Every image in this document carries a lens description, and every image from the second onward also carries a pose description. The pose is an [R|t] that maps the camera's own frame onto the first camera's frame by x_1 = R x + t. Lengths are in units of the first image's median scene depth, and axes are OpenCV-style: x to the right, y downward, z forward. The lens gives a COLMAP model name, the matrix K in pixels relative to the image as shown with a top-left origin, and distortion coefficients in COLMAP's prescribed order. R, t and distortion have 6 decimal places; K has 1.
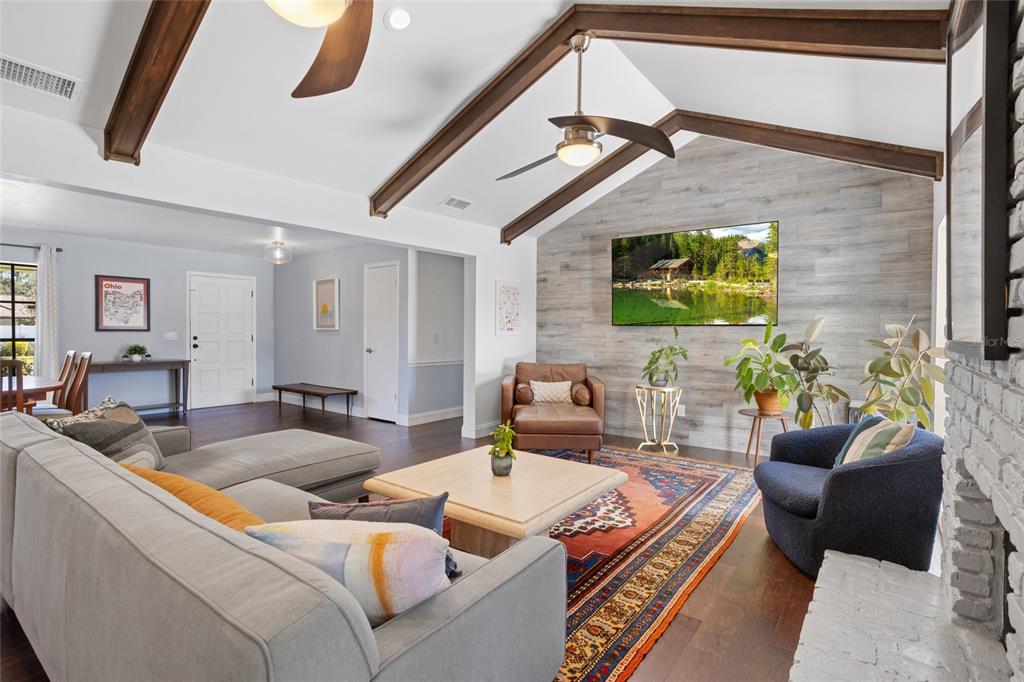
lens RADIAL K [[489.5, 0, 515.2], [0, 489.5, 338.8], [0, 0, 1]] dist [-0.004549, -0.000172]
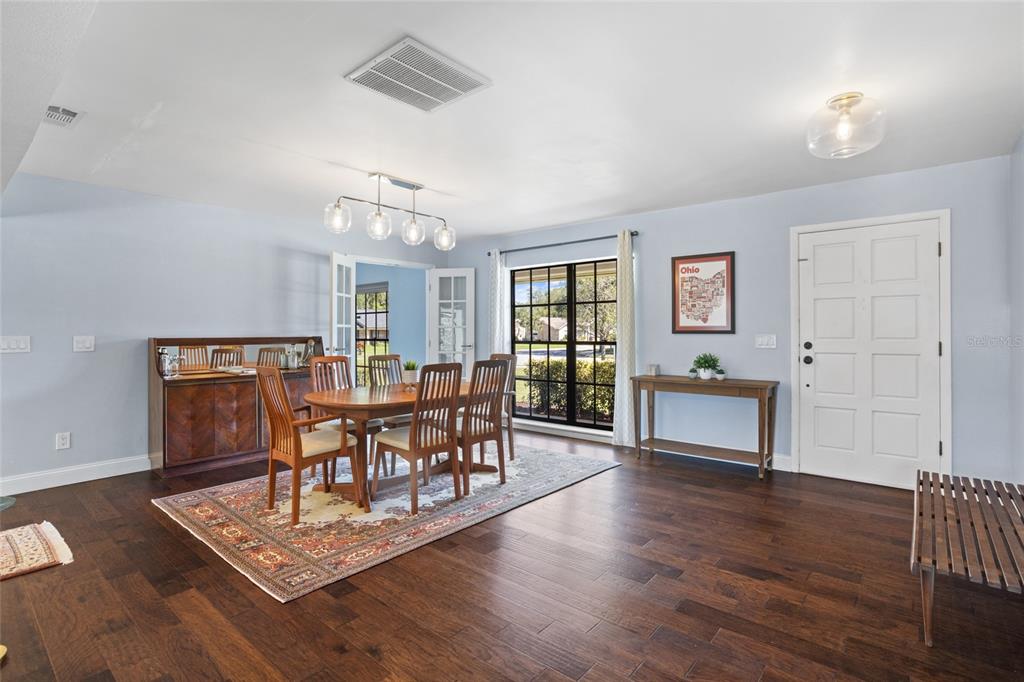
lens RADIAL K [[489.5, 0, 515.1], [0, 489.5, 337.5], [0, 0, 1]] dist [-0.004549, -0.000172]
pose [[-0.040029, 0.013607, -0.999106, -0.099958], [-0.006182, 0.999885, 0.013866, -0.017609], [0.999179, 0.006732, -0.039940, 0.759365]]
